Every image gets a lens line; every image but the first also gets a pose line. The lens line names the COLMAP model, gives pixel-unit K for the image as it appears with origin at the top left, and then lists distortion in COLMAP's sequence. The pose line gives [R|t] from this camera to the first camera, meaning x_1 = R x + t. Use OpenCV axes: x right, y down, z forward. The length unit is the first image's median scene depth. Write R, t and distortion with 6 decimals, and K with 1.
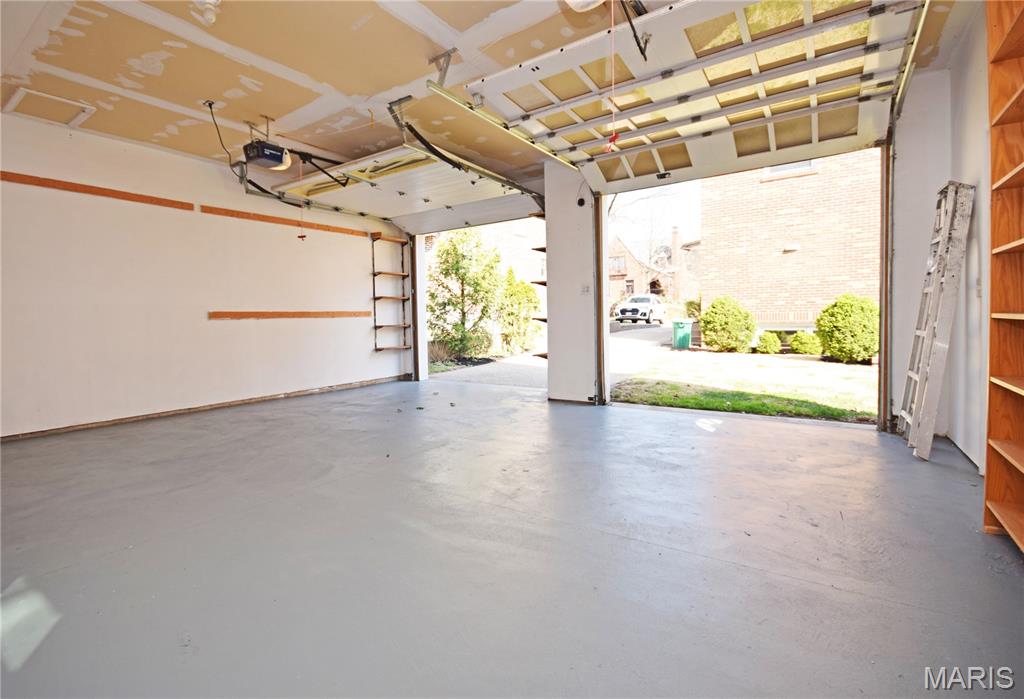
lens RADIAL K [[454.1, 0, 496.0], [0, 454.1, 334.1], [0, 0, 1]] dist [-0.004323, -0.004021]
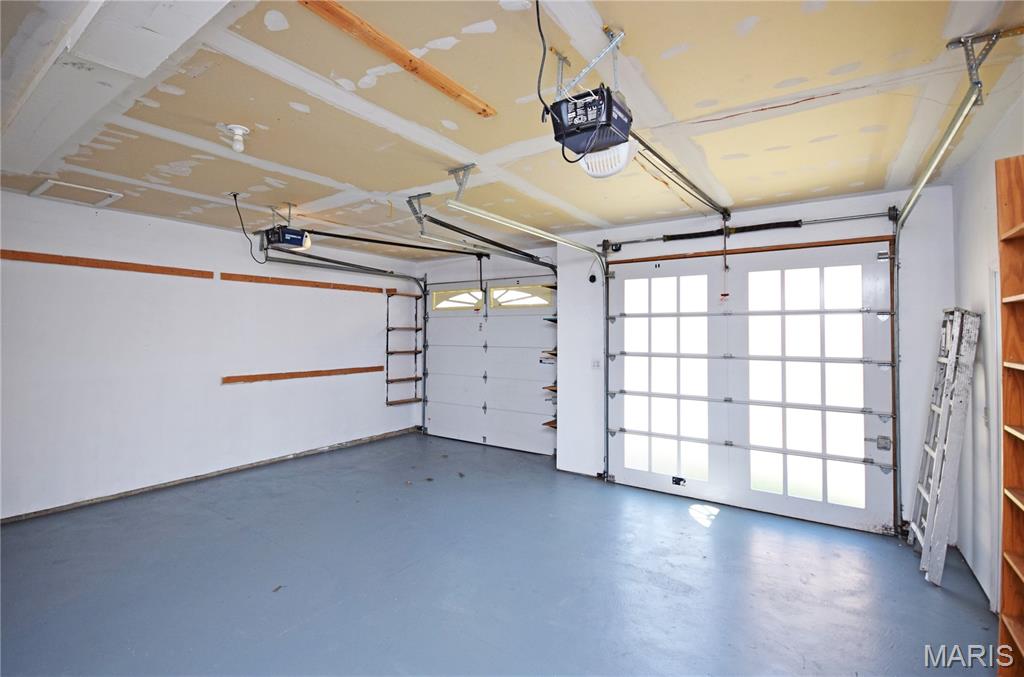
lens RADIAL K [[444.3, 0, 508.5], [0, 444.3, 331.2], [0, 0, 1]] dist [-0.009817, 0.000710]
pose [[0.999735, 0.022279, 0.005791, -0.007646], [-0.021891, 0.997950, -0.060130, -0.147695], [-0.007119, 0.059987, 0.998174, 0.008324]]
